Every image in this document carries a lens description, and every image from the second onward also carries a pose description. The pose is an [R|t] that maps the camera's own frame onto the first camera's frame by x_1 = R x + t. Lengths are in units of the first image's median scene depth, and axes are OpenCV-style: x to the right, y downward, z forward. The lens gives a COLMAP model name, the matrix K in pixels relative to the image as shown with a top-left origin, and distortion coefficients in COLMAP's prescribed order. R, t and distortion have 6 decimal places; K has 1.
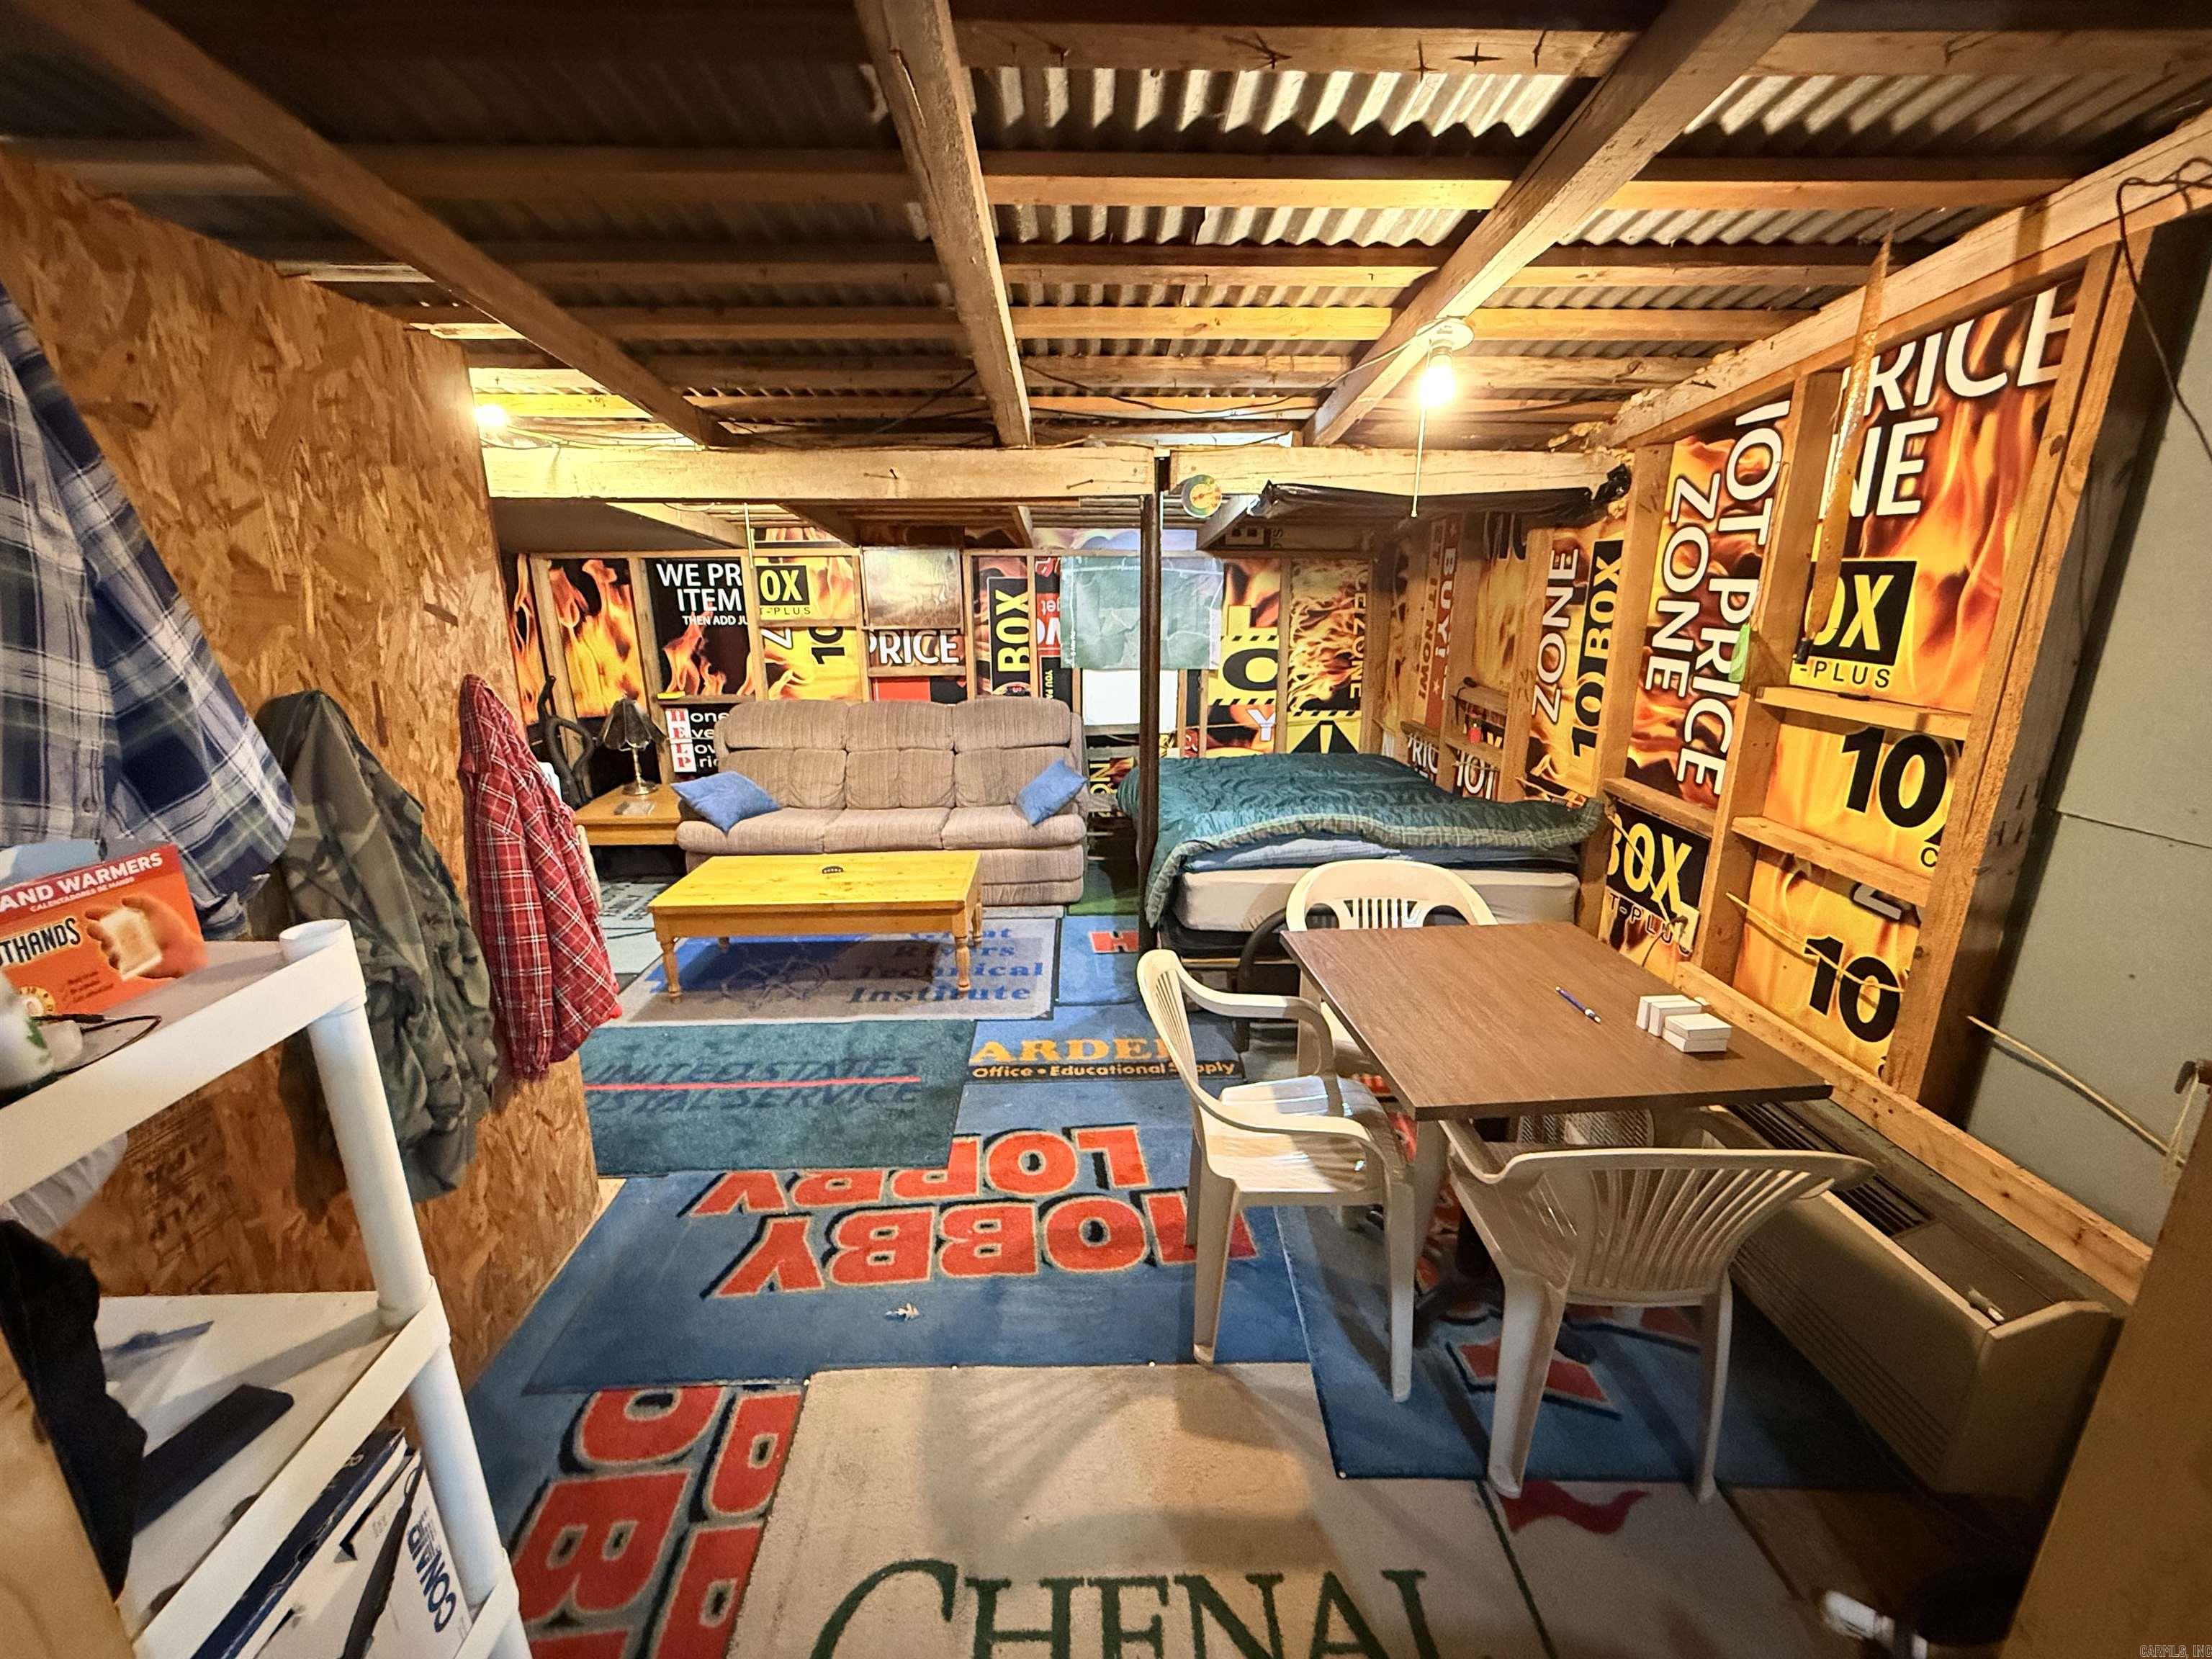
lens RADIAL K [[880.2, 0, 1095.1], [0, 880.2, 834.6], [0, 0, 1]] dist [0.000902, -0.000579]
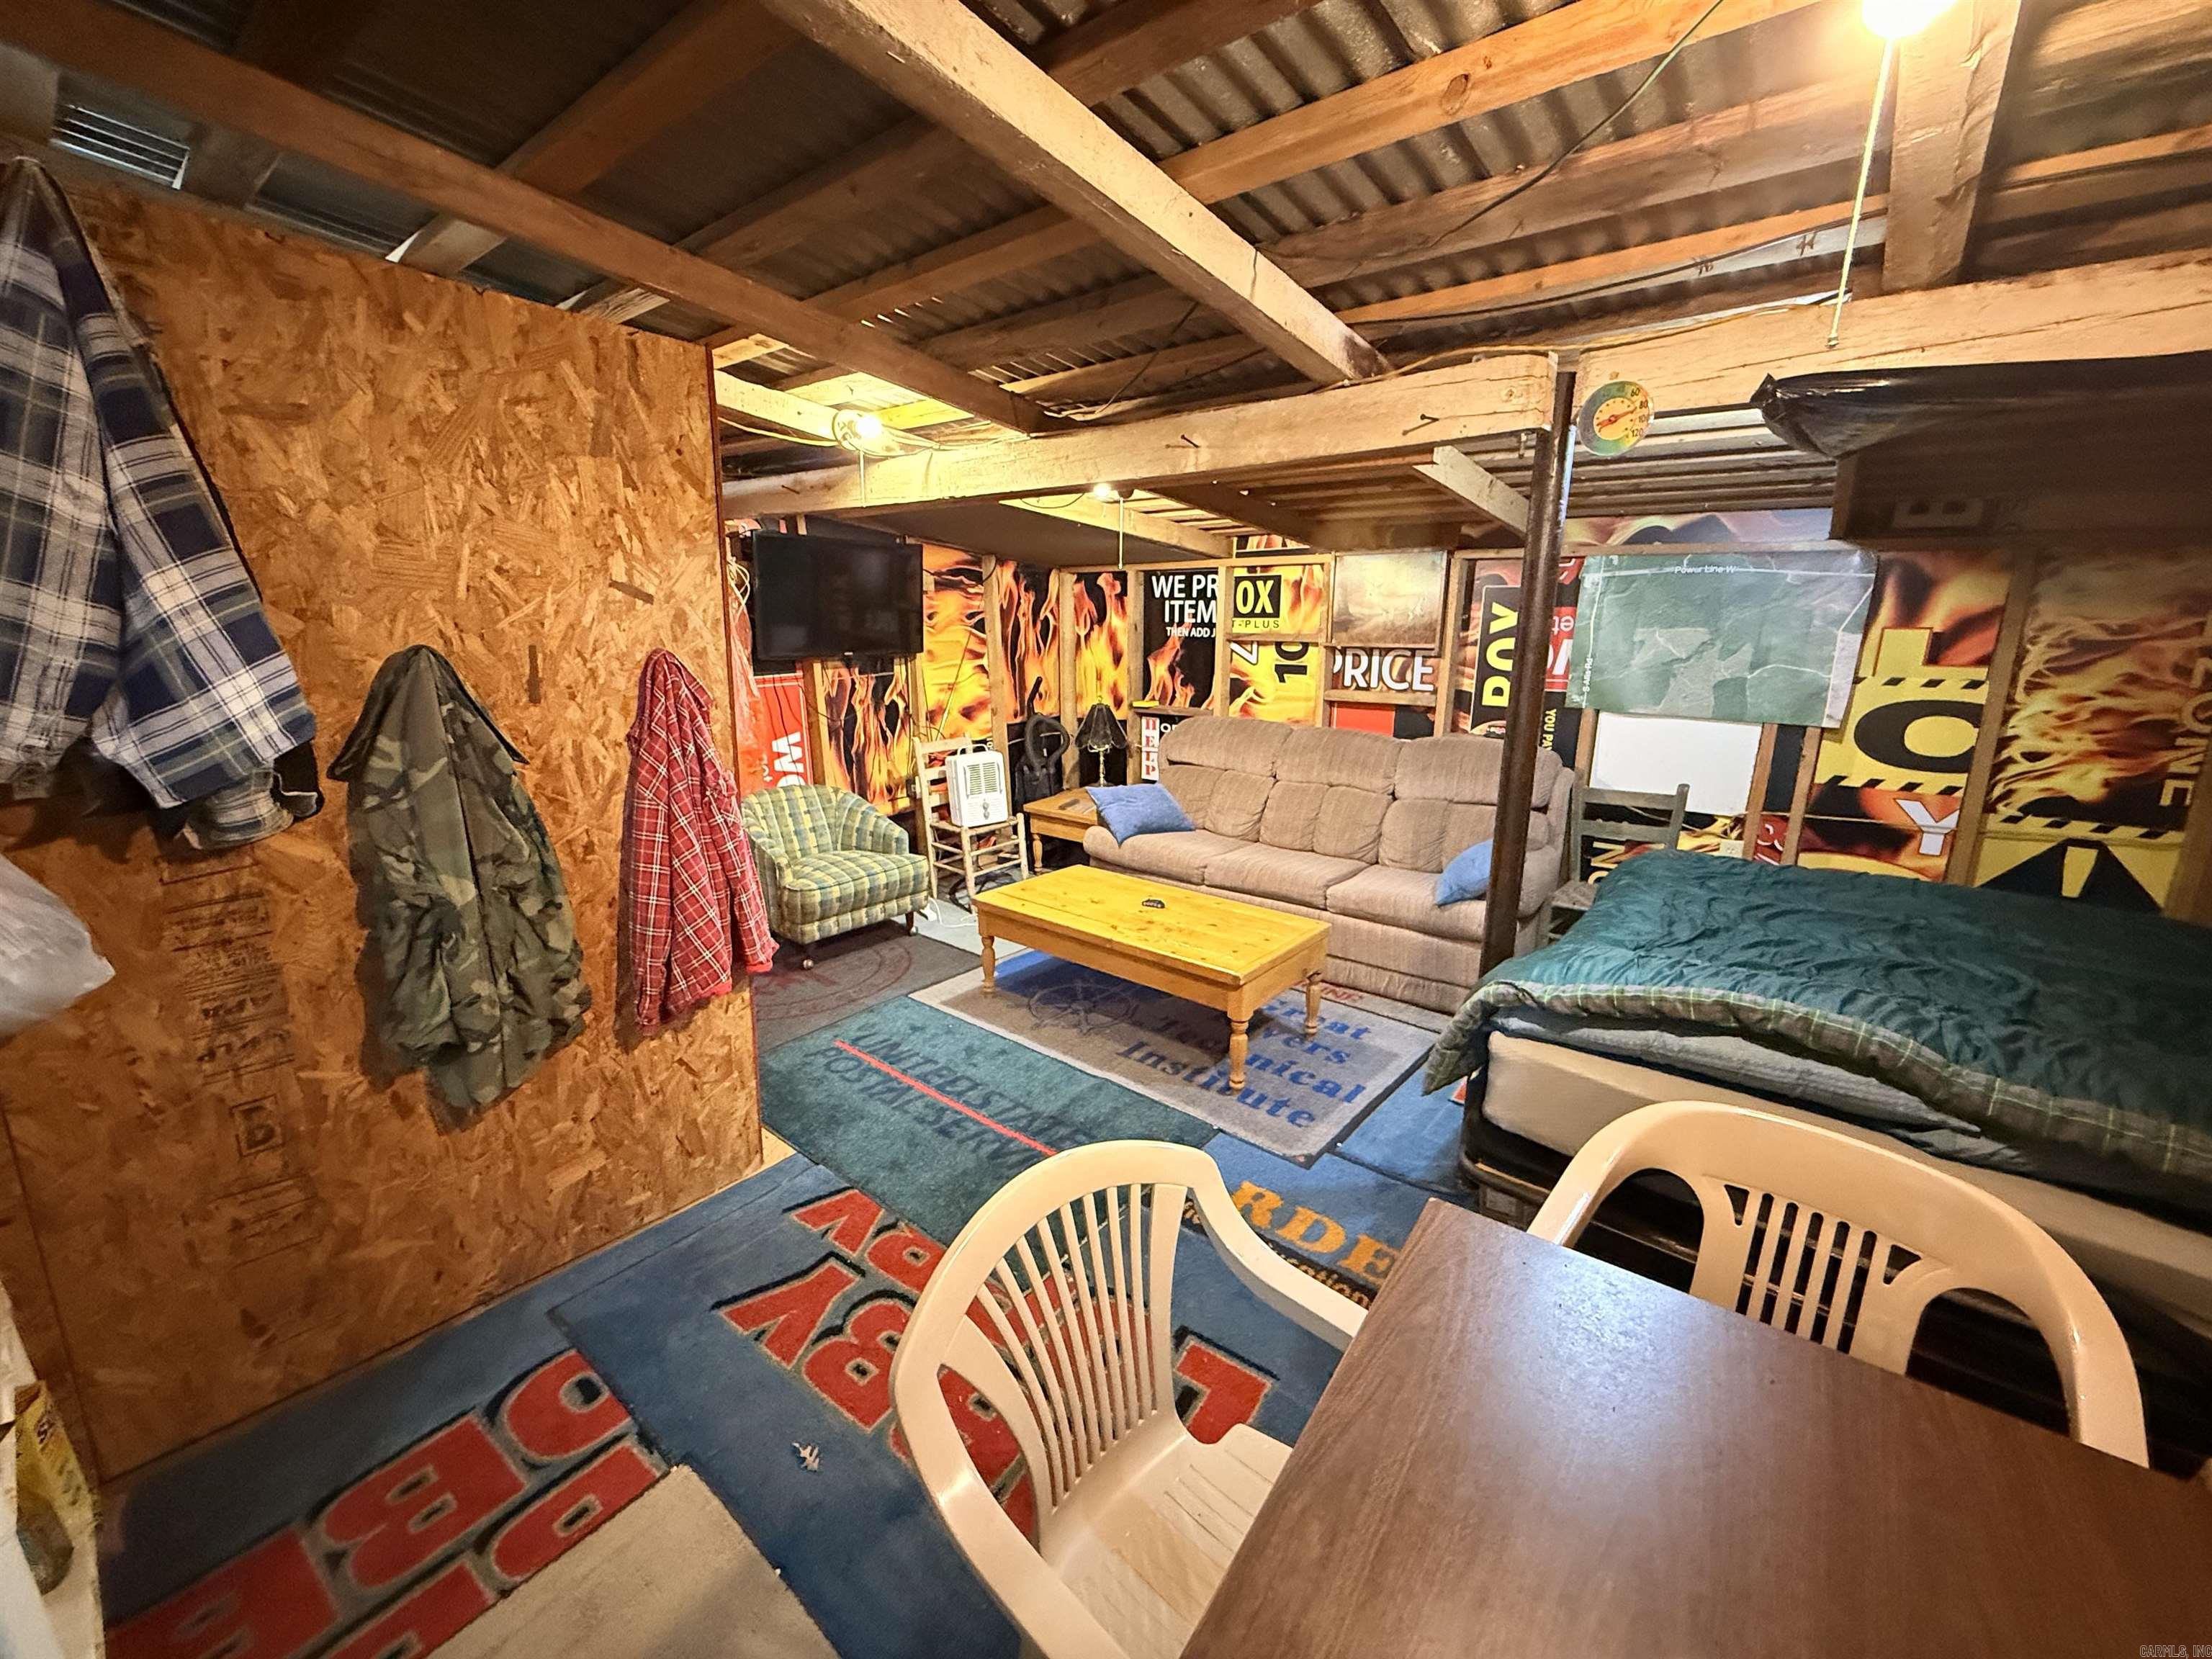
lens RADIAL K [[880.2, 0, 1095.3], [0, 880.2, 830.8], [0, 0, 1]] dist [0.000902, -0.000579]
pose [[0.750597, 0.167531, -0.639169, 0.226579], [-0.190574, 0.981106, 0.033358, -0.053416], [0.632681, 0.096771, 0.768342, 0.280778]]
